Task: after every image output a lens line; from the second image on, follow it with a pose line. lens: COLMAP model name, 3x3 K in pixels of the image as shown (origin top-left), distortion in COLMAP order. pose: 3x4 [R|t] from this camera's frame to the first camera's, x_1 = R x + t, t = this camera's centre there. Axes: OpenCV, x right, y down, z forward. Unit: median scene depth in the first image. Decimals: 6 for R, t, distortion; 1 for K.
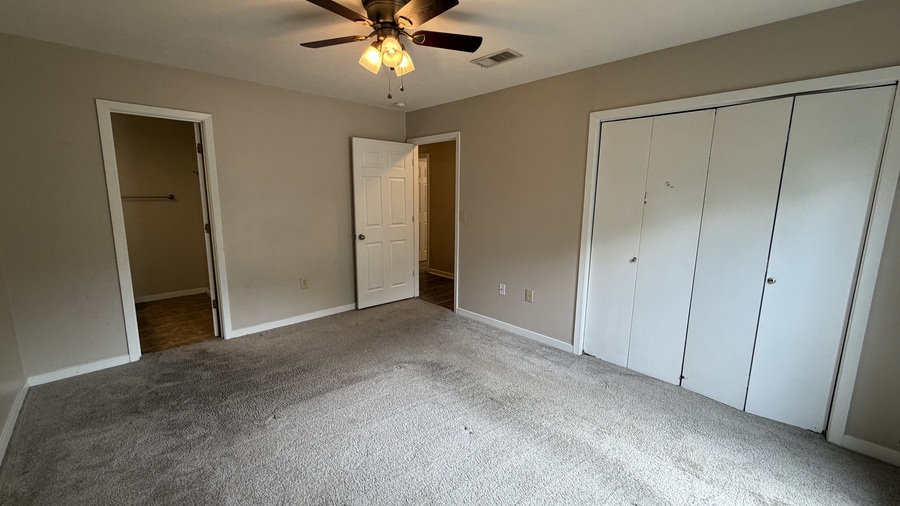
lens RADIAL K [[360.0, 0, 450.2], [0, 360.0, 250.5], [0, 0, 1]] dist [0.000626, 0.000239]
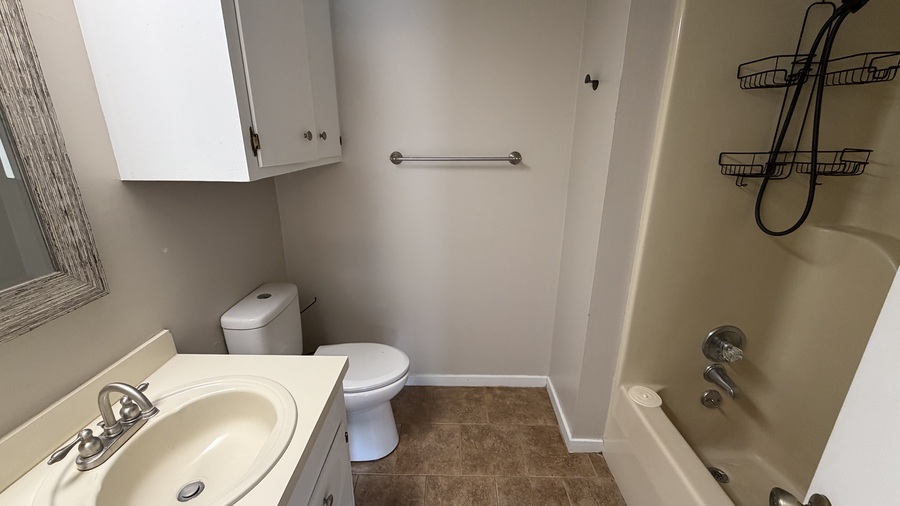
lens RADIAL K [[360.0, 0, 447.7], [0, 360.0, 252.3], [0, 0, 1]] dist [0.000626, 0.000239]
pose [[0.698547, 0.207430, -0.684840, -0.564908], [-0.110567, 0.976857, 0.183099, -0.116773], [0.706971, -0.052182, 0.705315, 0.703197]]
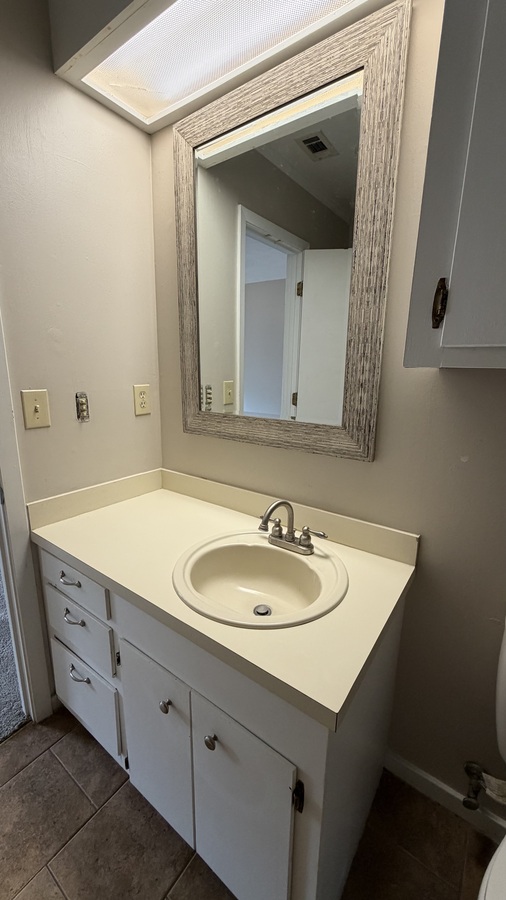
lens RADIAL K [[360.0, 0, 260.7], [0, 360.0, 447.1], [0, 0, 1]] dist [0.000626, 0.000239]
pose [[-0.985740, 0.002260, -0.168260, -0.727887], [-0.060416, 0.928487, 0.366417, -0.124664], [0.157056, 0.371358, -0.915110, 0.909114]]
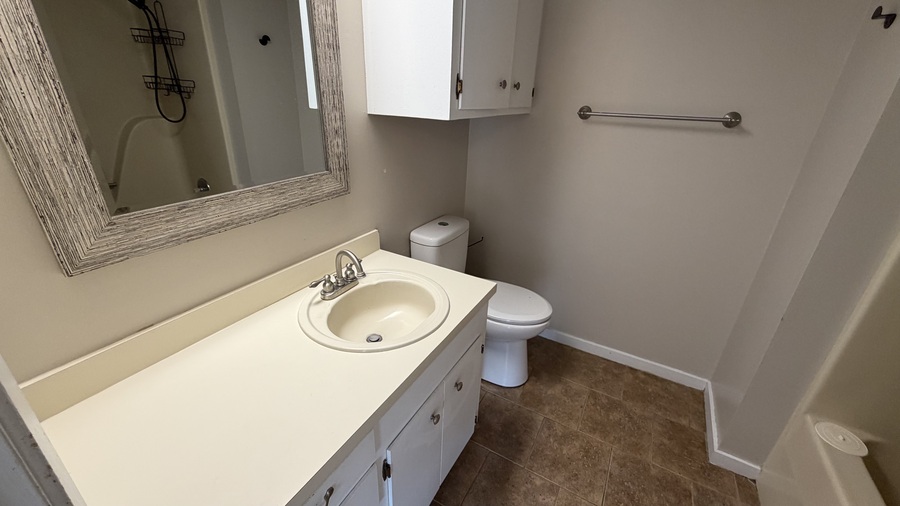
lens RADIAL K [[360.0, 0, 448.1], [0, 360.0, 252.2], [0, 0, 1]] dist [0.000626, 0.000239]
pose [[0.262173, 0.386707, -0.884151, -0.534122], [-0.187347, 0.919163, 0.346467, -0.107860], [0.946661, 0.074808, 0.313428, 0.697561]]
